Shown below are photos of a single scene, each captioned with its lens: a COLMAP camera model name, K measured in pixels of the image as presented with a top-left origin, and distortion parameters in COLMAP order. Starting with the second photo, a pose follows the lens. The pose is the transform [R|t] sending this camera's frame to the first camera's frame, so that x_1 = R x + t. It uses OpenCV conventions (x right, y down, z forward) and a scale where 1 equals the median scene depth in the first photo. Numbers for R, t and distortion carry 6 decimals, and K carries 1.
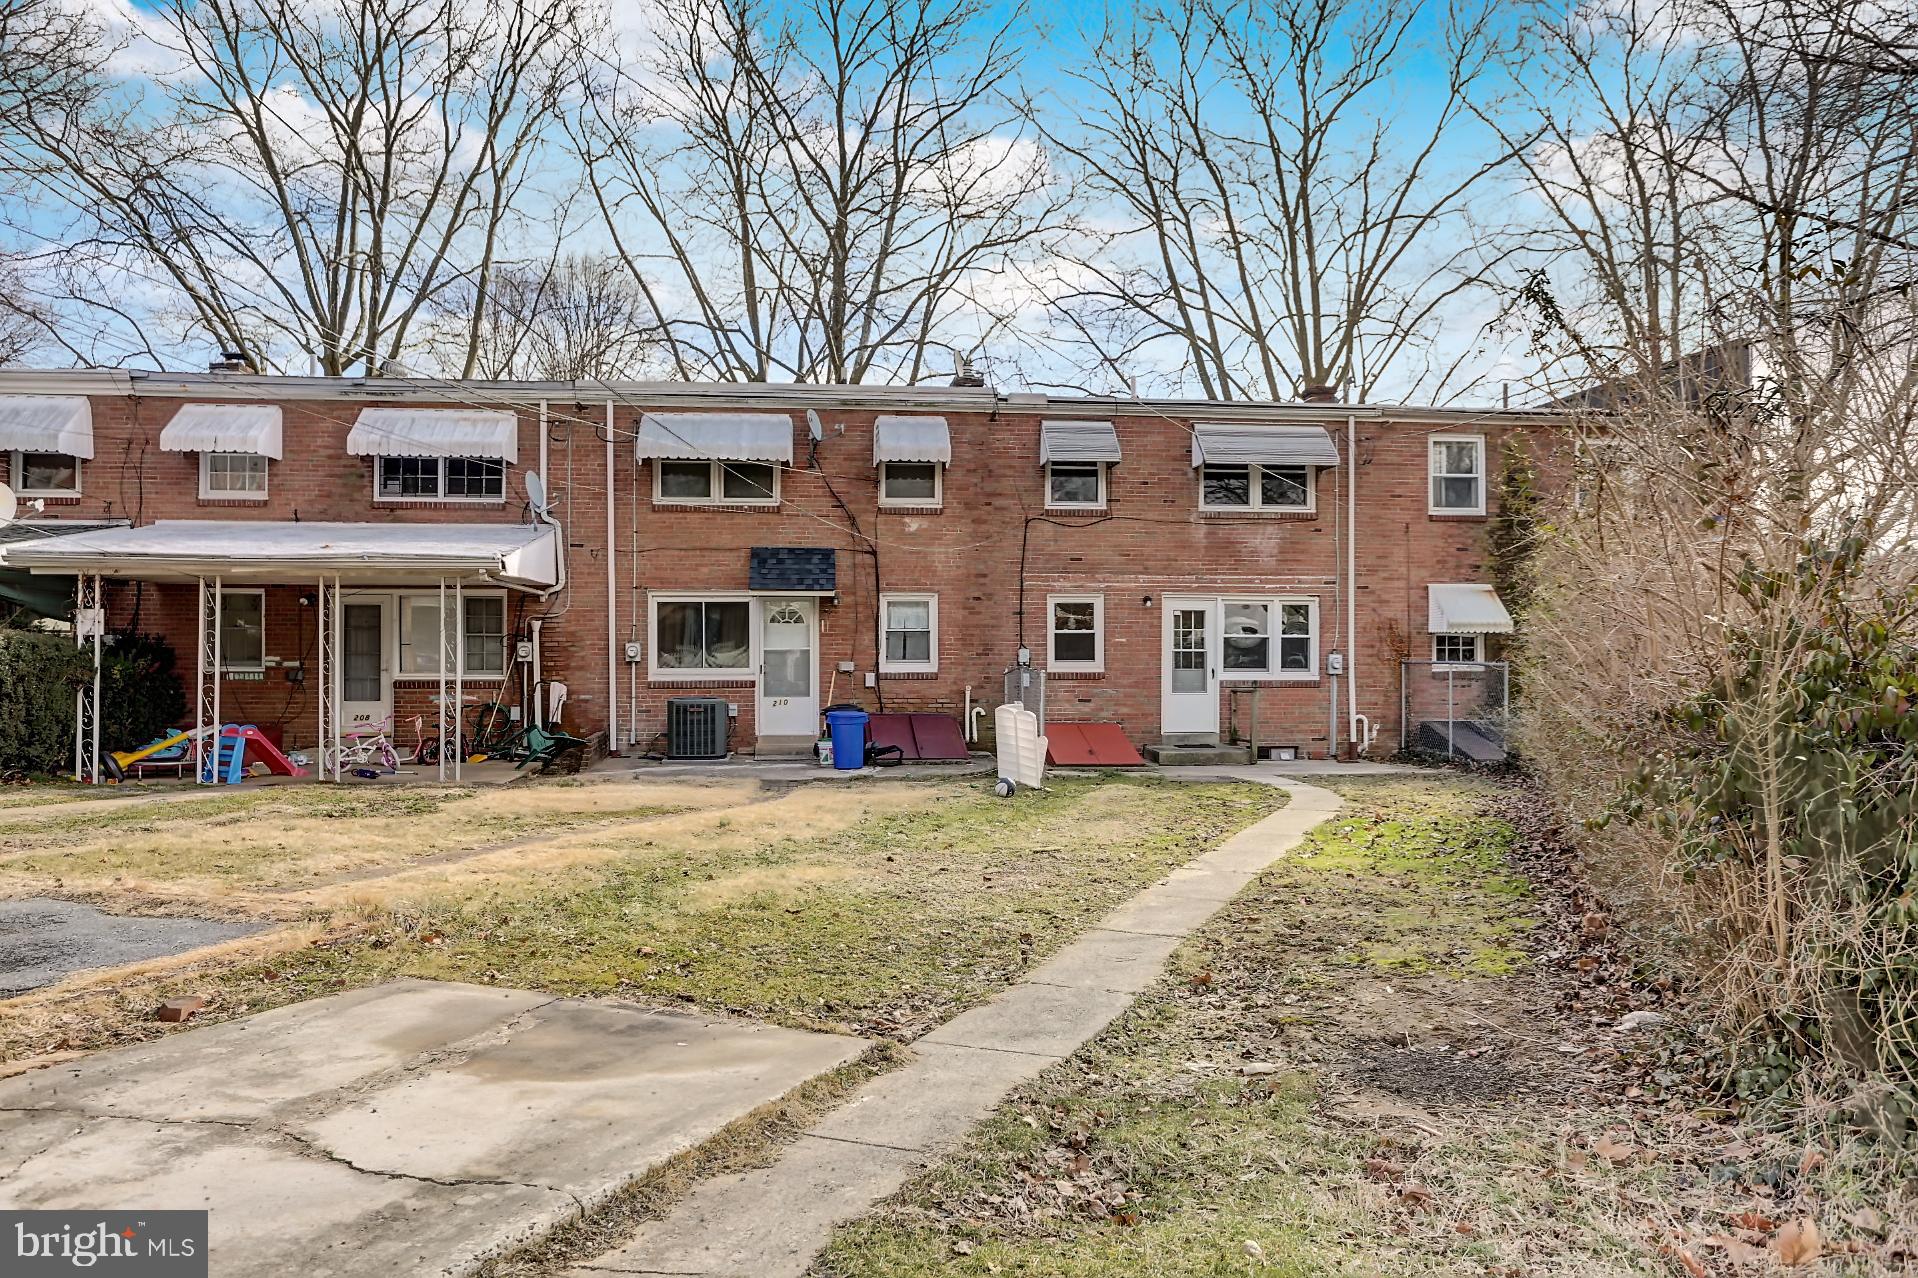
lens RADIAL K [[1455.5, 0, 959.0], [0, 1455.5, 639.0], [0, 0, 1]] dist [-0.005107, -0.000004]
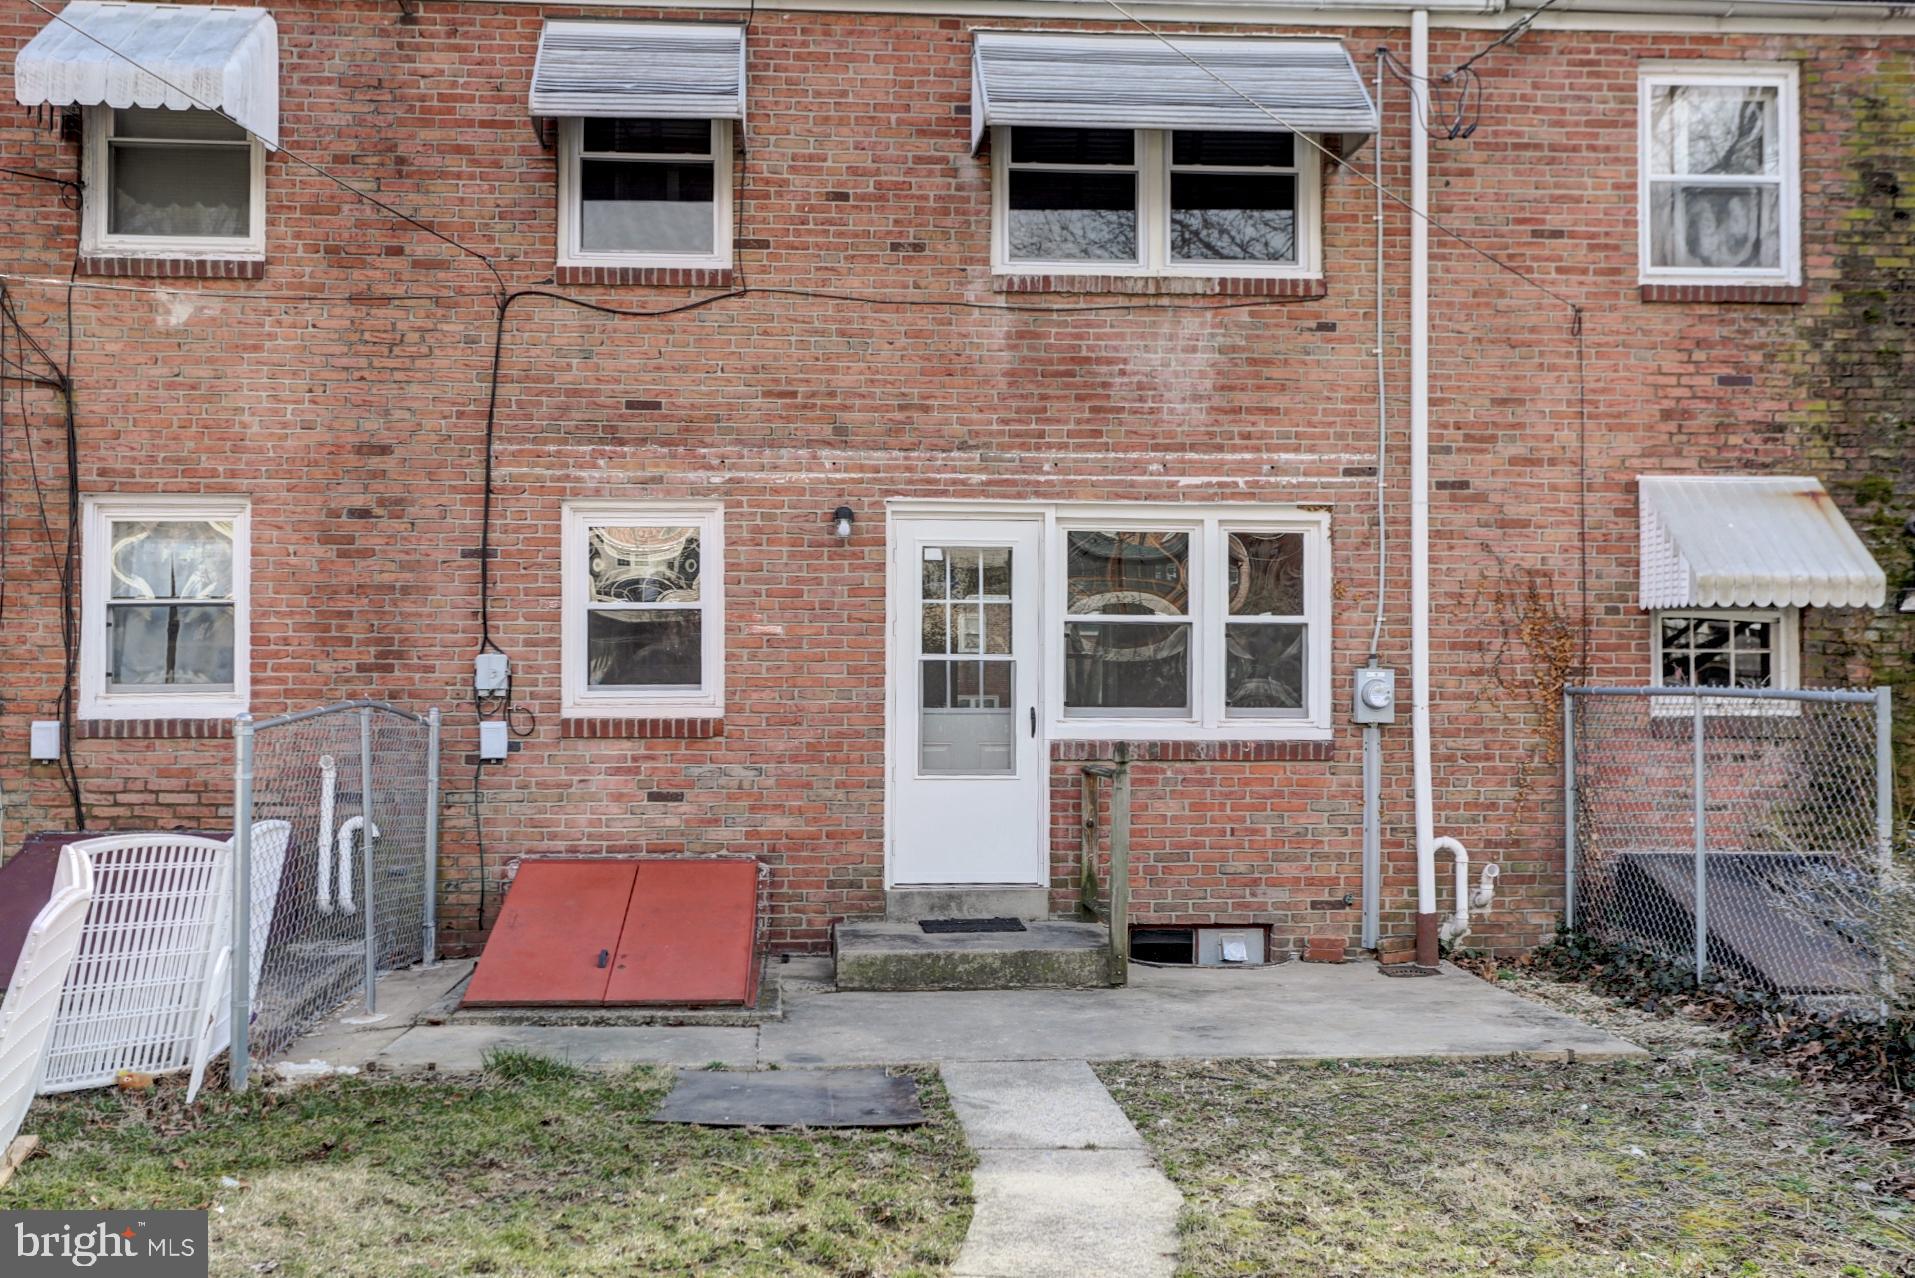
lens RADIAL K [[1949.3, 0, 957.5], [0, 1949.3, 639.0], [0, 0, 1]] dist [0.005456, 0.112914]
pose [[0.998939, -0.001573, -0.046026, 0.178577], [0.000704, 0.999822, -0.018880, 0.012321], [0.046047, 0.018828, 0.998762, 0.515205]]
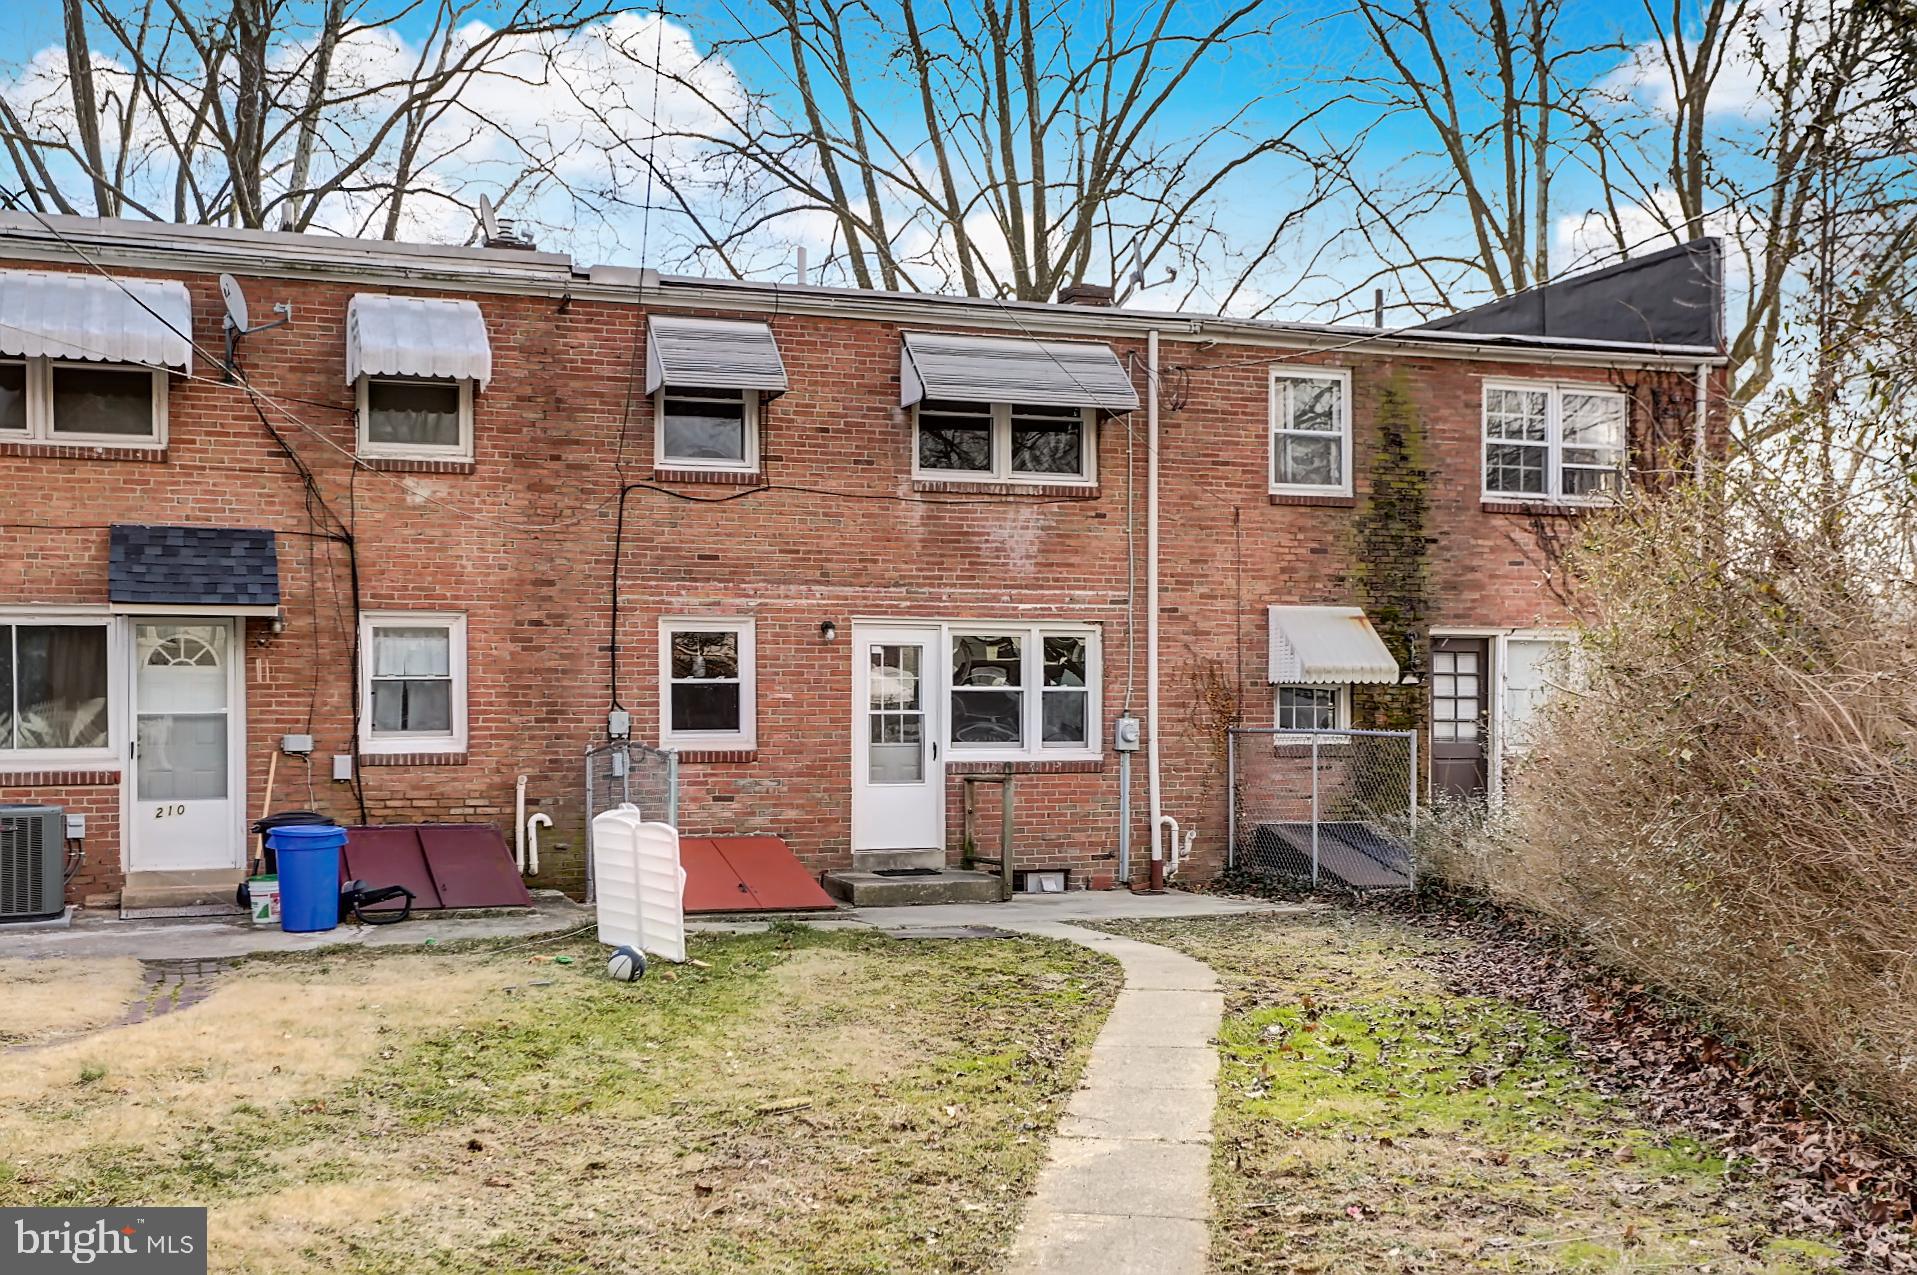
lens RADIAL K [[2180.3, 0, 960.4], [0, 2180.3, 712.9], [0, 0, 1]] dist [0.058821, 0.033889]
pose [[0.970789, -0.002959, 0.239917, -0.031402], [0.000988, 0.999965, 0.008335, 0.000562], [-0.239933, -0.007854, 0.970758, 0.122969]]
